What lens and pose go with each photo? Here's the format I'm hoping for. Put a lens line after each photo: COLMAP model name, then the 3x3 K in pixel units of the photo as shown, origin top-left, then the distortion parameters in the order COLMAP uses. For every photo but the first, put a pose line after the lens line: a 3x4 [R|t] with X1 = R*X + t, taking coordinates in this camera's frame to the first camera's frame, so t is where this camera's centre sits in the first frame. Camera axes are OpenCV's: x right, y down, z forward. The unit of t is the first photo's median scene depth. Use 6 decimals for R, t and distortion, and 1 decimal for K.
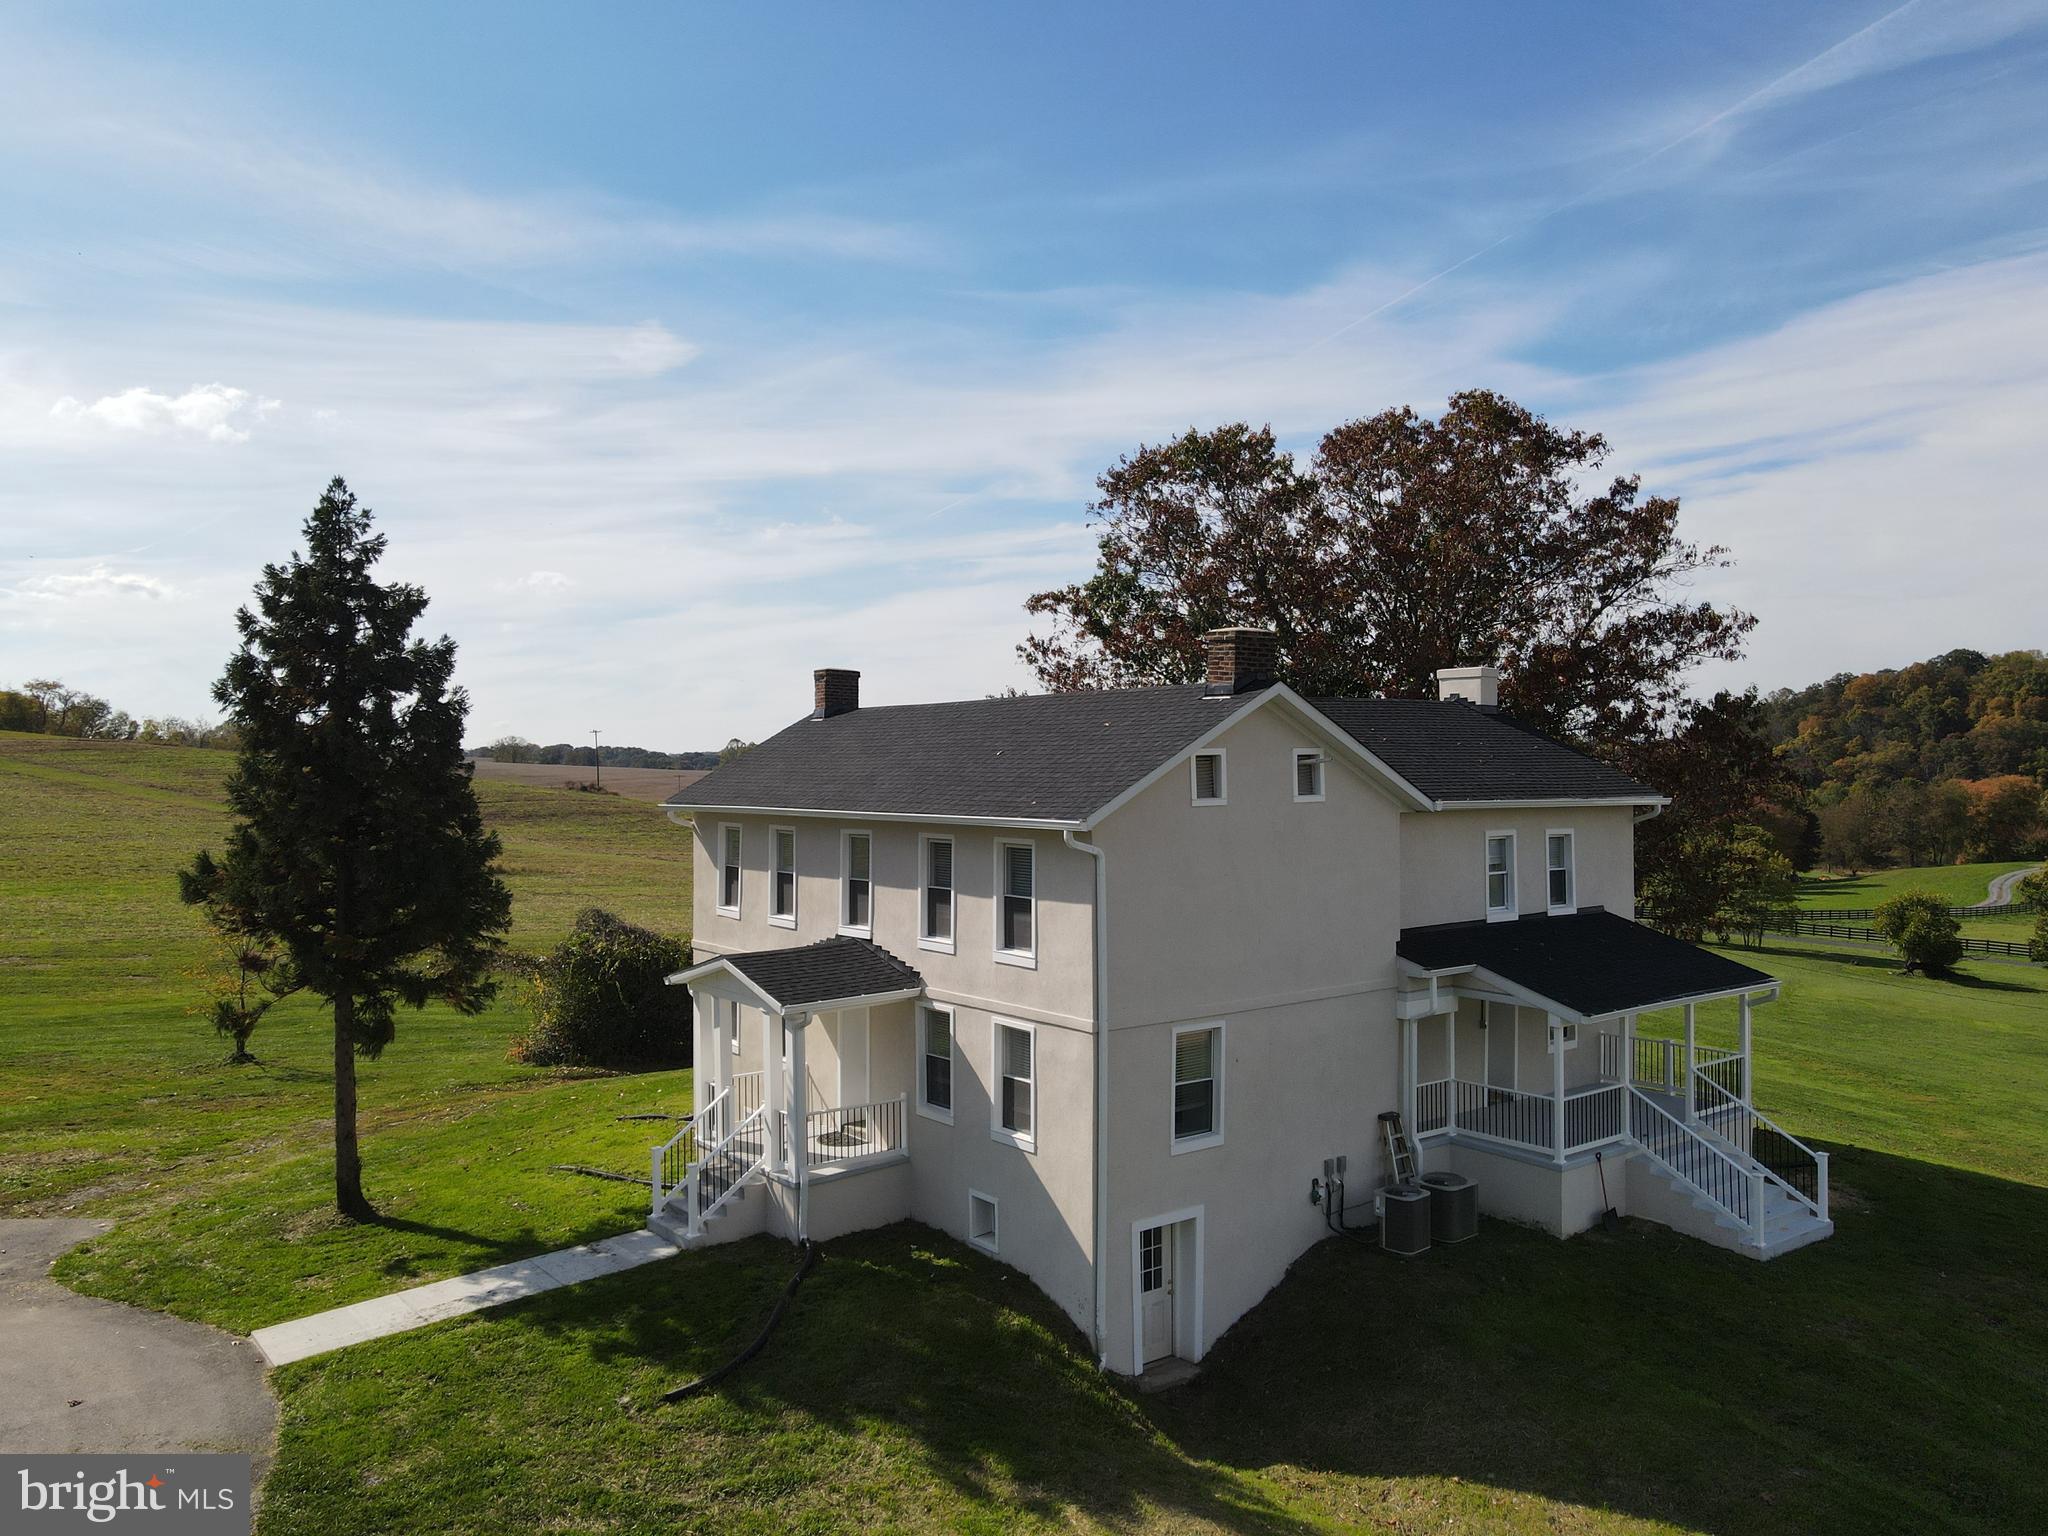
lens RADIAL K [[1498.7, 0, 1024.0], [0, 1498.7, 768.0], [0, 0, 1]] dist [0.020044, 0.007687]
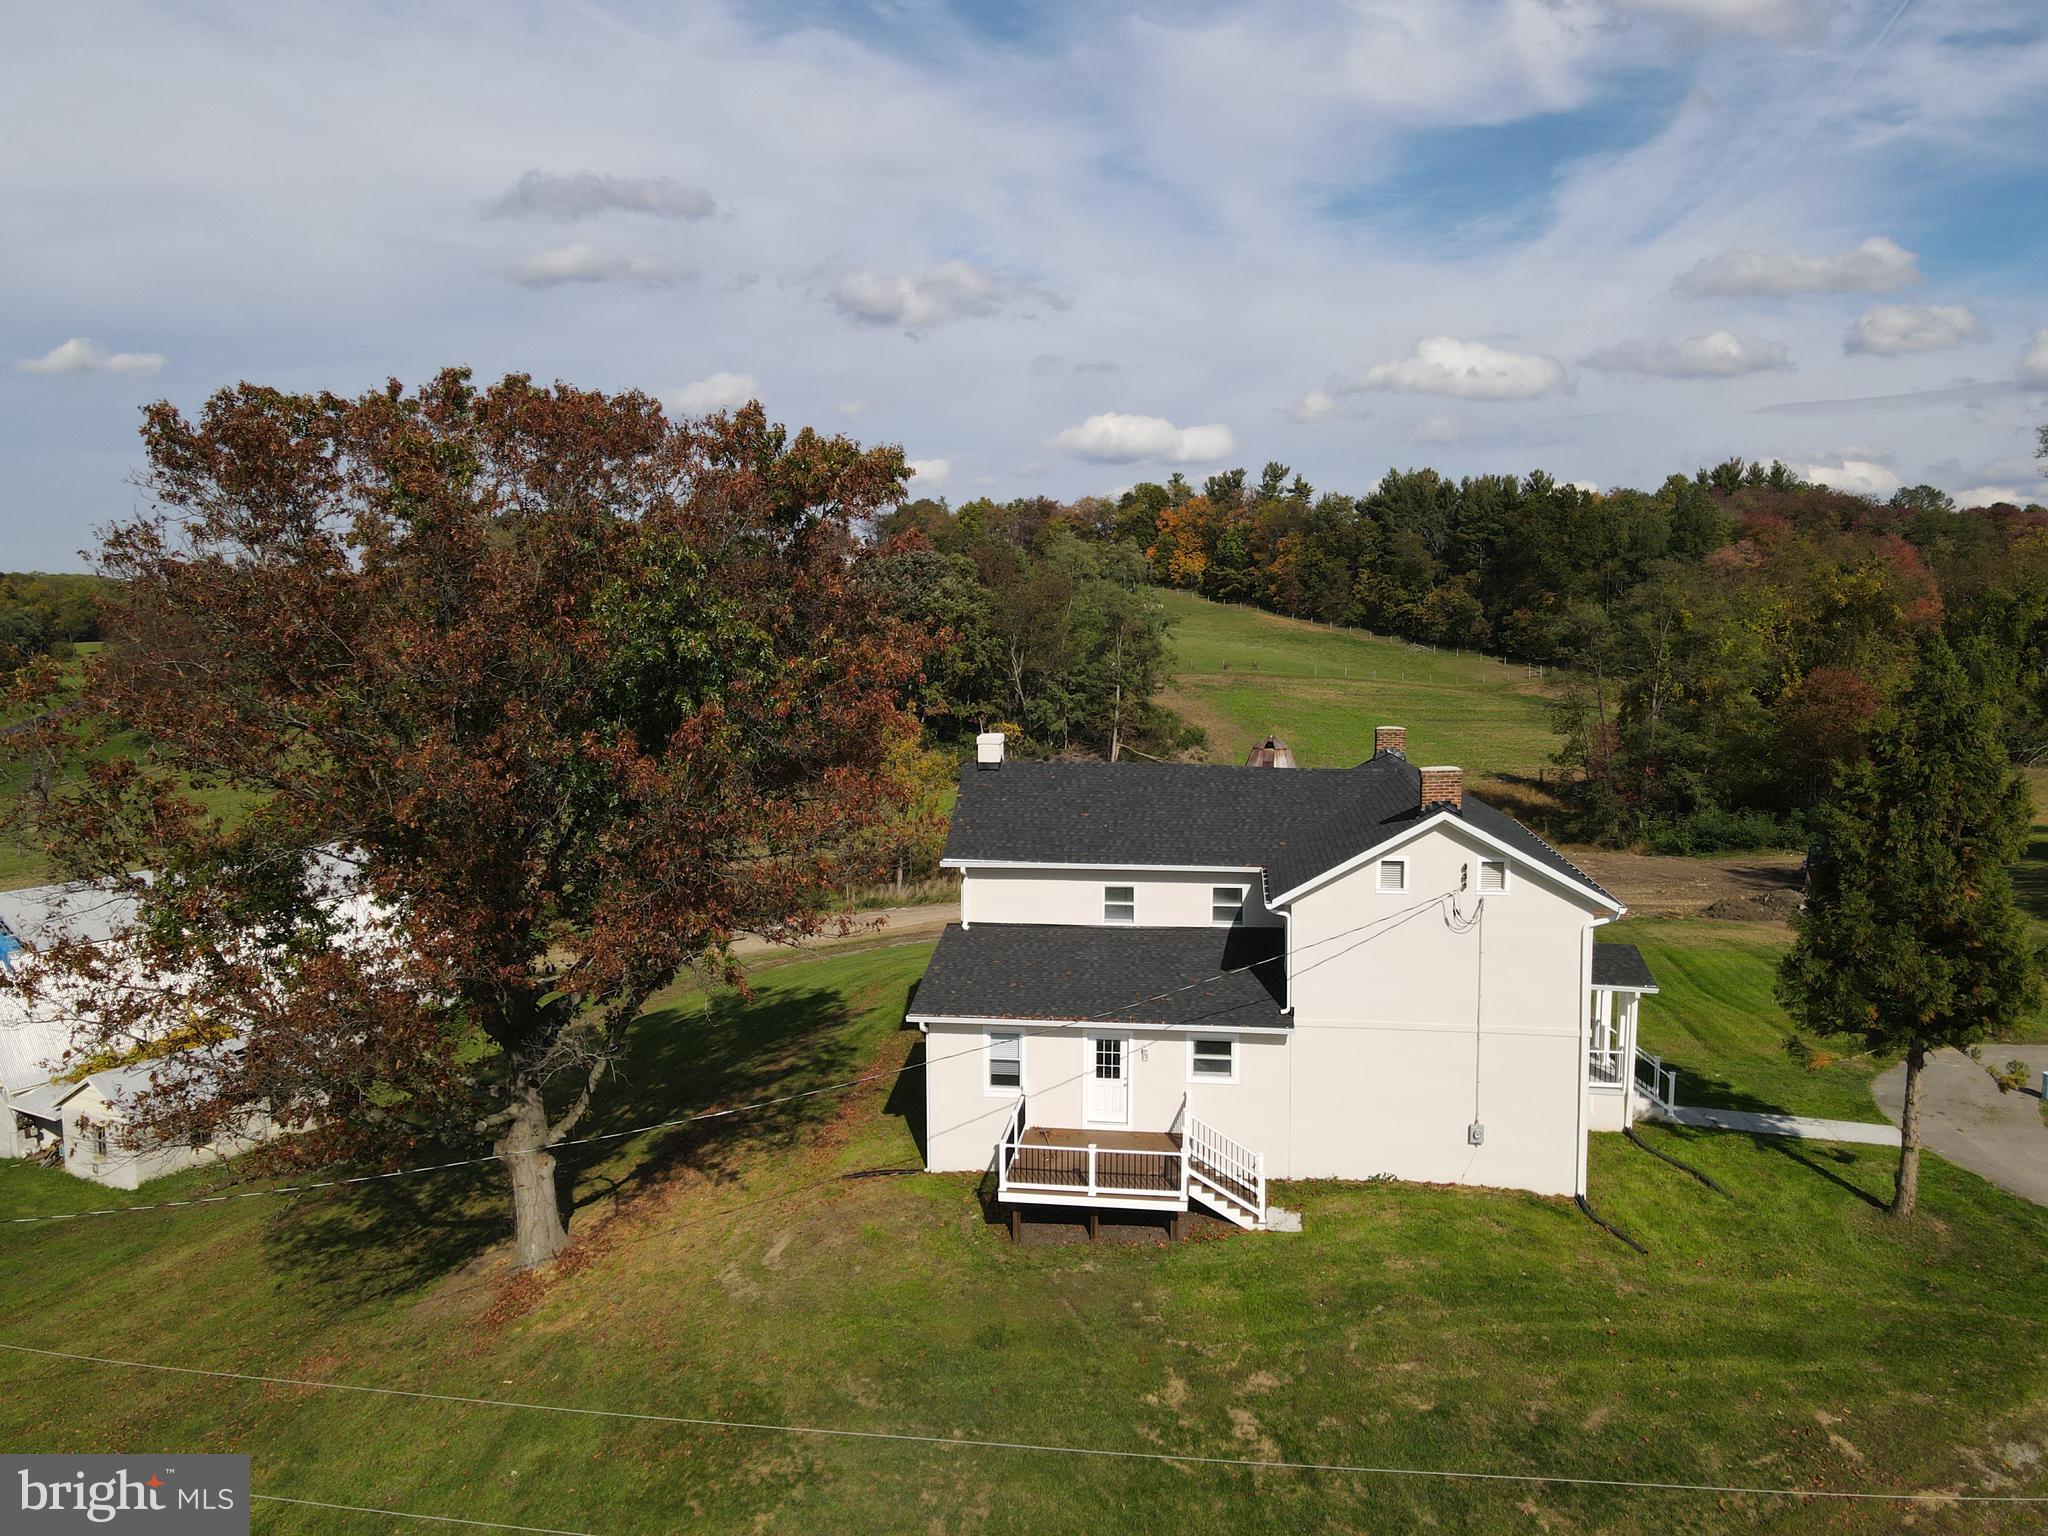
lens RADIAL K [[1465.1, 0, 1024.0], [0, 1465.1, 768.0], [0, 0, 1]] dist [-0.002413, 0.001721]
pose [[-0.690005, -0.052323, 0.721911, -0.889941], [0.016050, 0.996032, 0.087531, -0.207426], [-0.723627, 0.071983, -0.686428, 2.596316]]
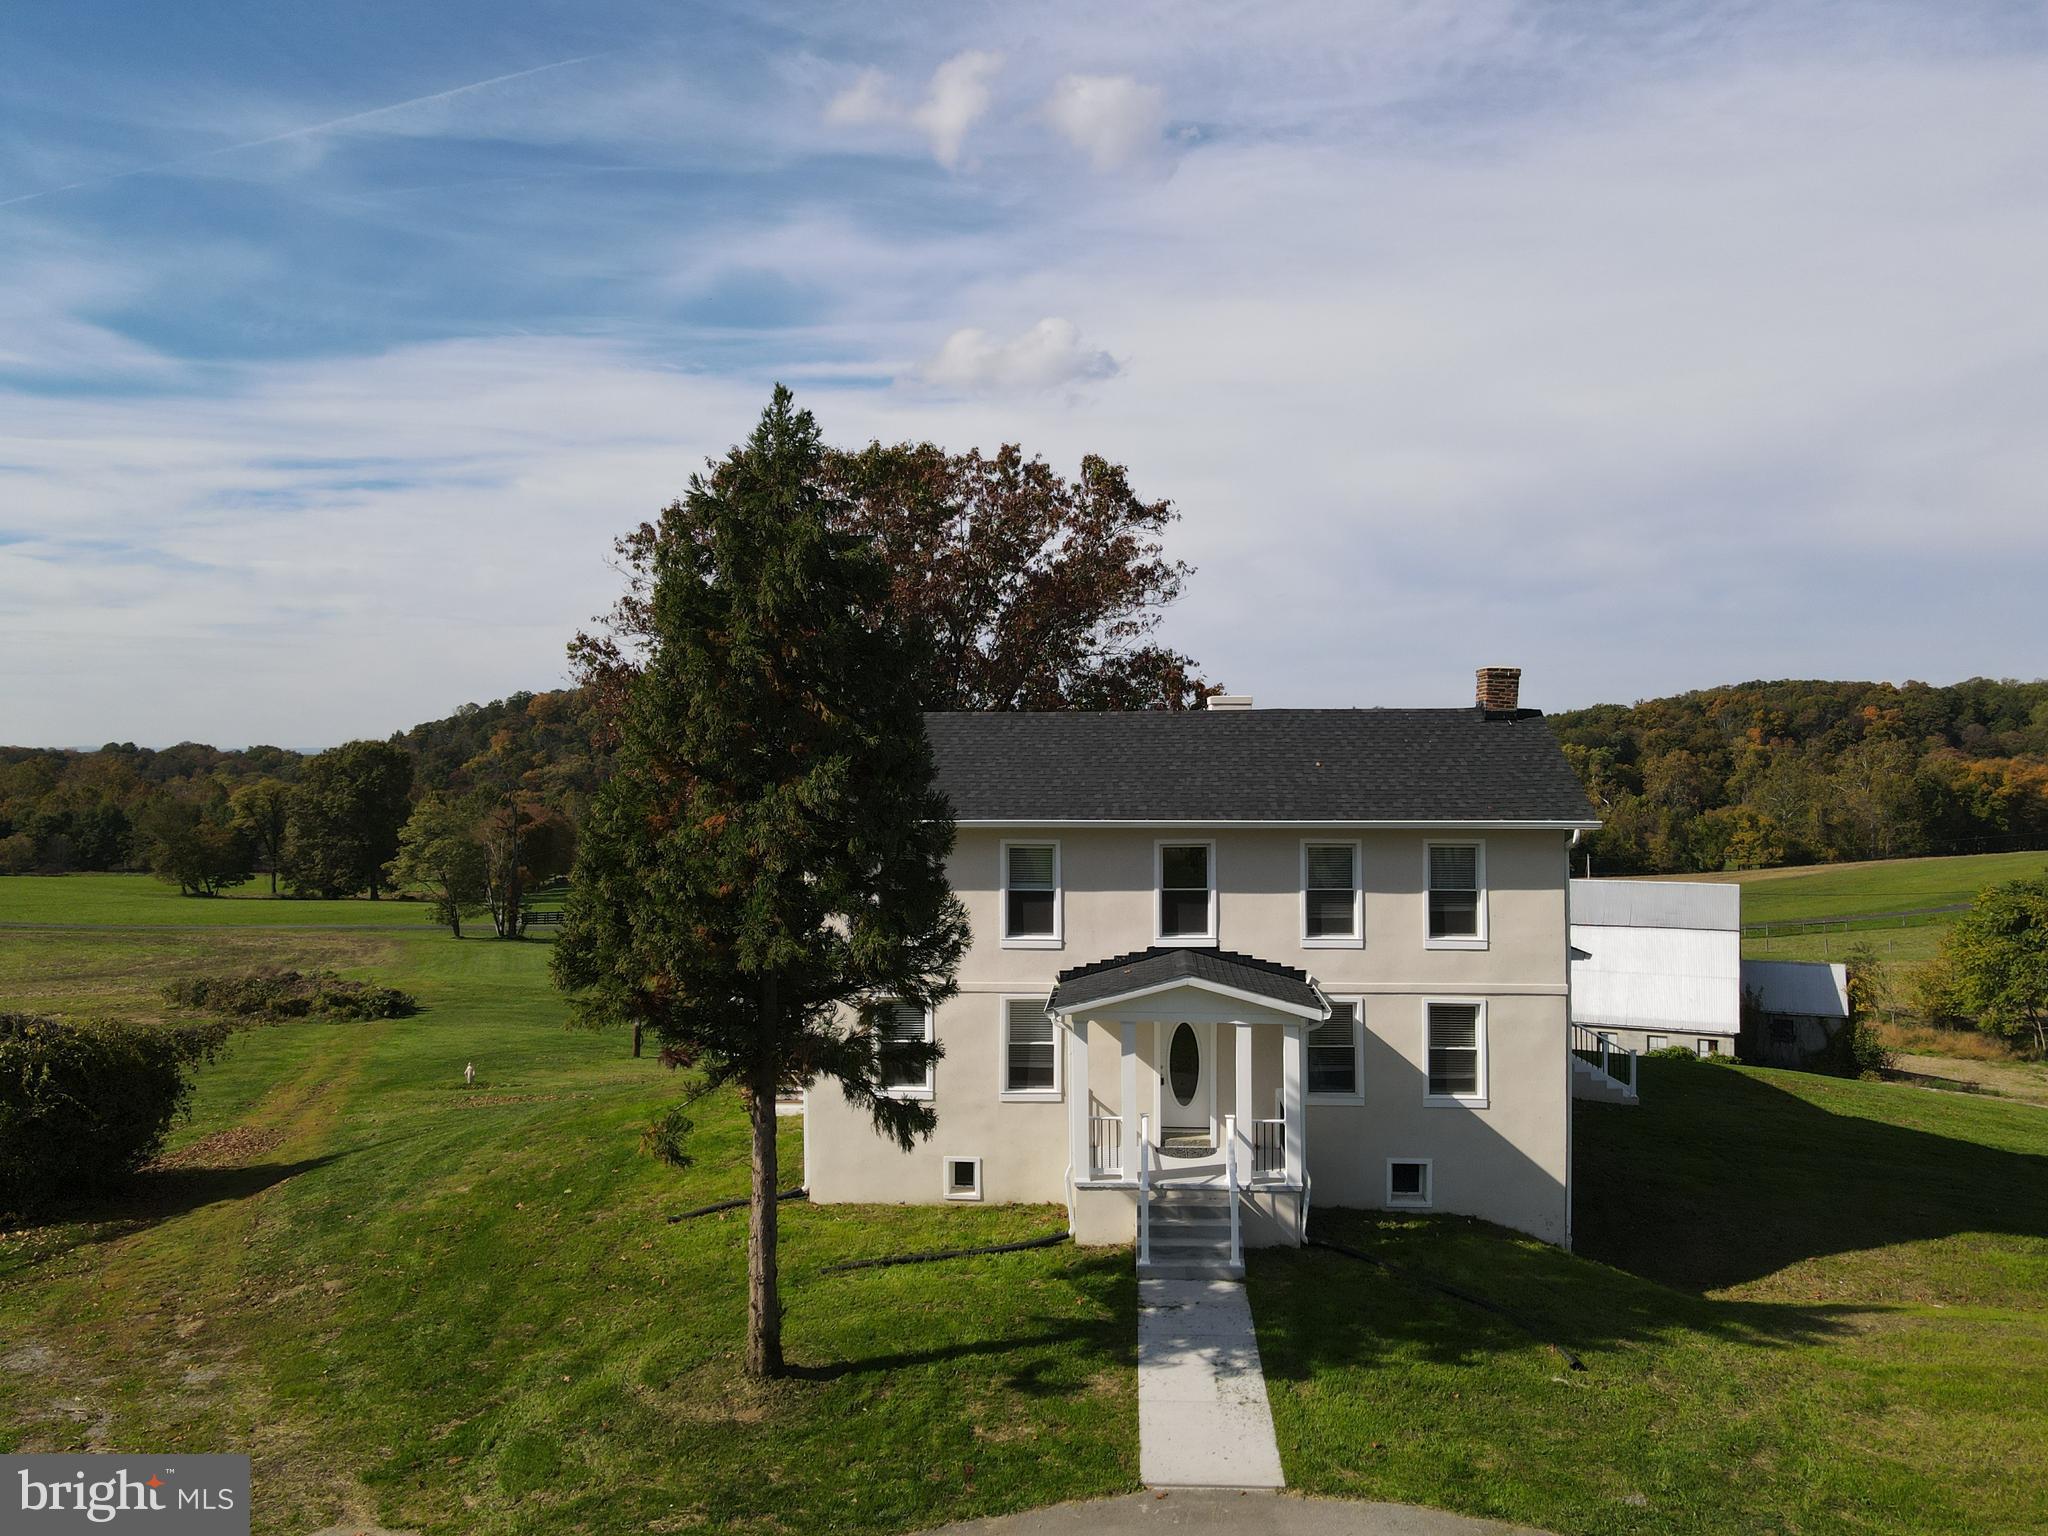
lens RADIAL K [[1498.7, 0, 1024.0], [0, 1498.7, 768.0], [0, 0, 1]] dist [0.020044, 0.007687]
pose [[0.662949, 0.002528, 0.748660, -1.029946], [0.003300, 0.999975, -0.006299, -0.000994], [-0.748657, 0.006646, 0.662924, 0.459729]]
